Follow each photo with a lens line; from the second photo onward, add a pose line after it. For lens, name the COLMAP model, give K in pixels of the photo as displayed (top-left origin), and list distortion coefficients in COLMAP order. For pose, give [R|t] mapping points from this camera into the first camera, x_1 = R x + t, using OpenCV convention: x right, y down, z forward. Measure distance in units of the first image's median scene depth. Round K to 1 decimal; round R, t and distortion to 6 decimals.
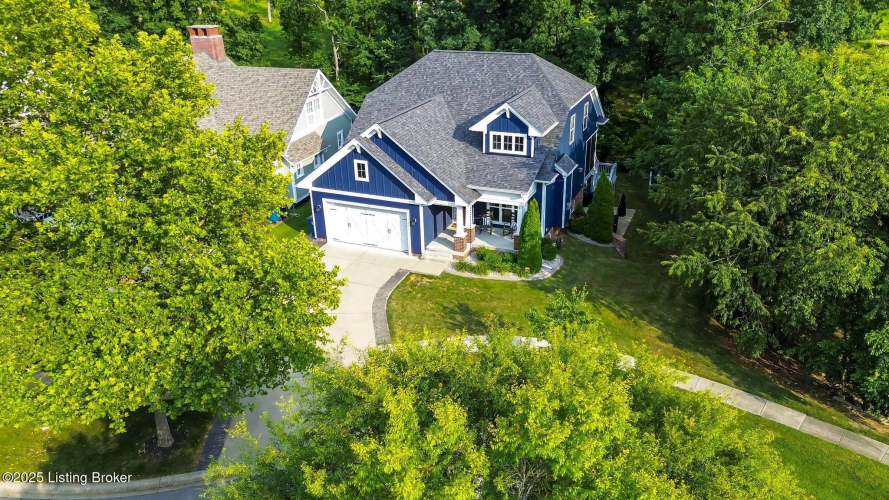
lens RADIAL K [[726.7, 0, 448.1], [0, 726.7, 223.2], [0, 0, 1]] dist [0.097270, -0.155905]
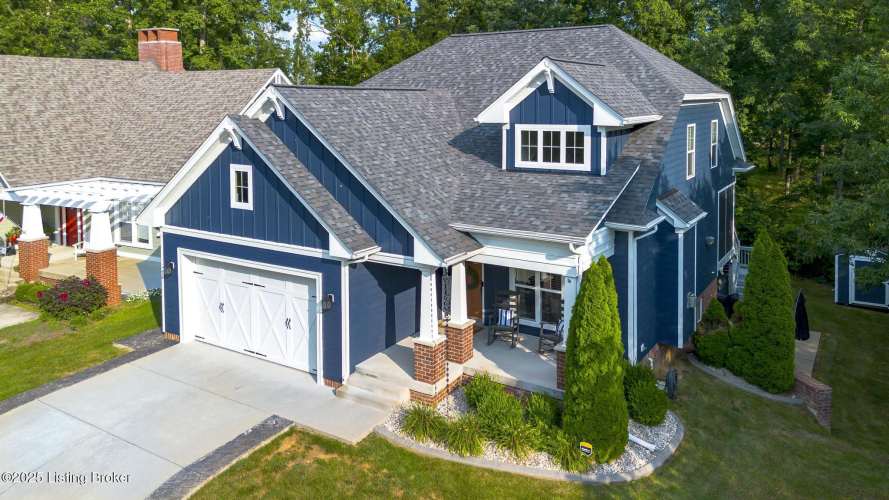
lens RADIAL K [[694.4, 0, 445.6], [0, 694.4, 119.3], [0, 0, 1]] dist [0.091158, -0.091379]
pose [[0.986765, 0.020313, -0.160877, 0.087878], [-0.070741, 0.946660, -0.314374, 0.021691], [0.145910, 0.321594, 0.935568, 0.564891]]
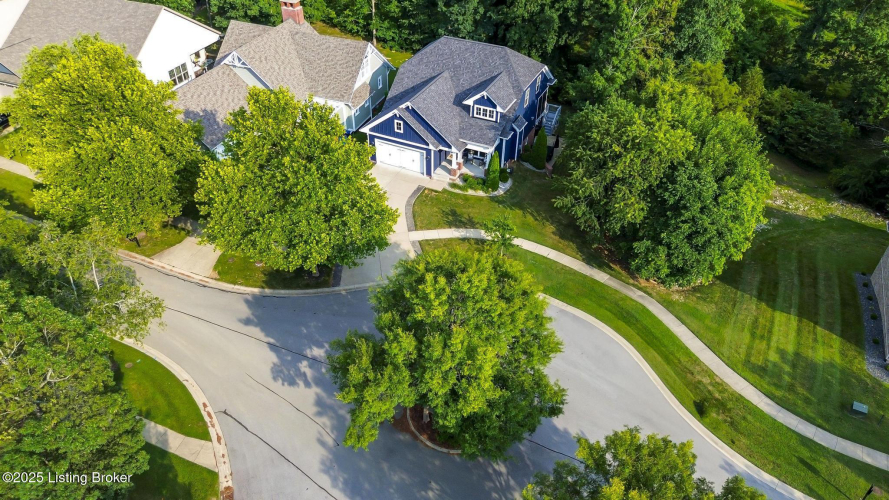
lens RADIAL K [[726.7, 0, 448.1], [0, 726.7, 223.2], [0, 0, 1]] dist [0.097270, -0.155905]
pose [[0.998784, 0.049049, 0.005005, 0.000335], [-0.048895, 0.972366, 0.228286, -0.247188], [0.006330, -0.228253, 0.973581, -0.729158]]
